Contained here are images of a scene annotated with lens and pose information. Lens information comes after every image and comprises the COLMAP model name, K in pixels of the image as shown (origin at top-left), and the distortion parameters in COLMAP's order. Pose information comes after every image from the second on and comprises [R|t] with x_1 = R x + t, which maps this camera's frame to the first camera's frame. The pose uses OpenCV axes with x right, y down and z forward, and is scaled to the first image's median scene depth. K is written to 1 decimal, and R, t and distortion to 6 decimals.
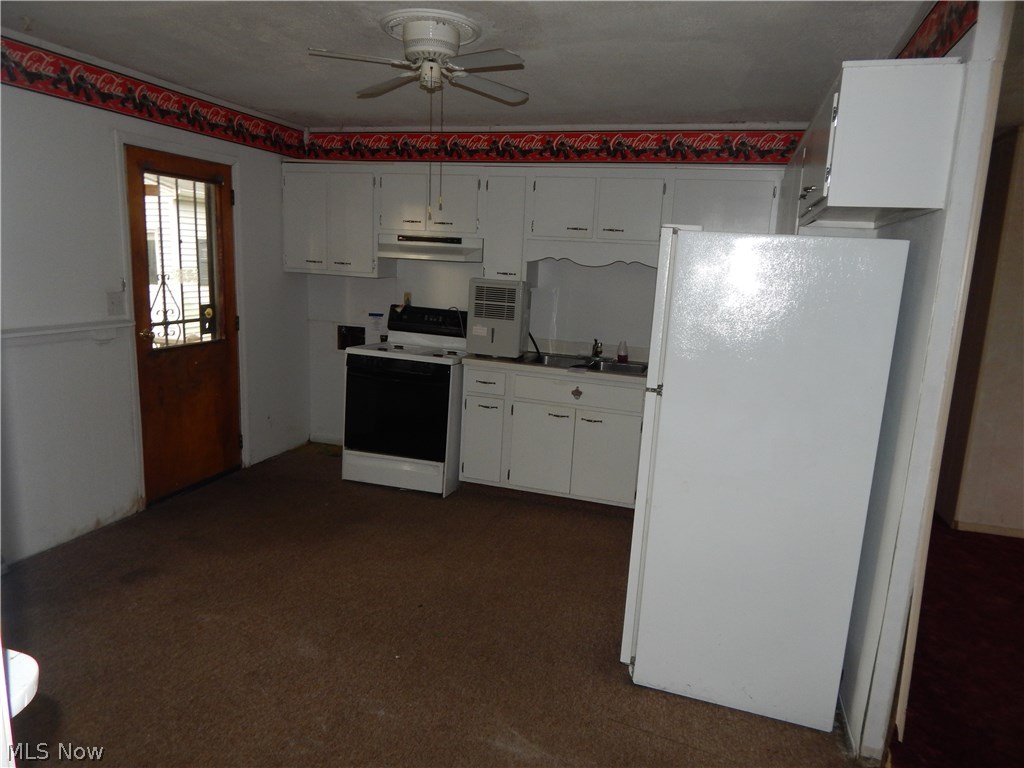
lens RADIAL K [[664.4, 0, 513.4], [0, 664.4, 384.9], [0, 0, 1]] dist [0.002828, -0.002995]
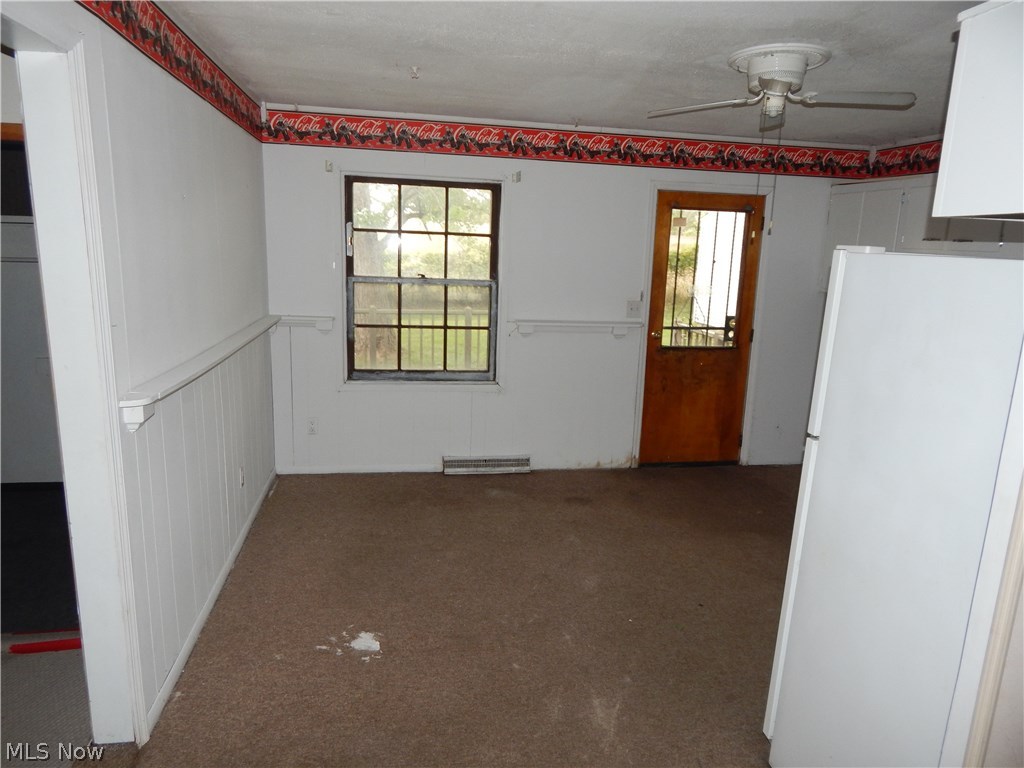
lens RADIAL K [[664.4, 0, 511.9], [0, 664.4, 382.8], [0, 0, 1]] dist [0.002828, -0.002995]
pose [[0.472549, 0.156228, -0.867347, 0.427546], [-0.181007, 0.980386, 0.077972, -0.032592], [0.862516, 0.120150, 0.491559, 0.128618]]
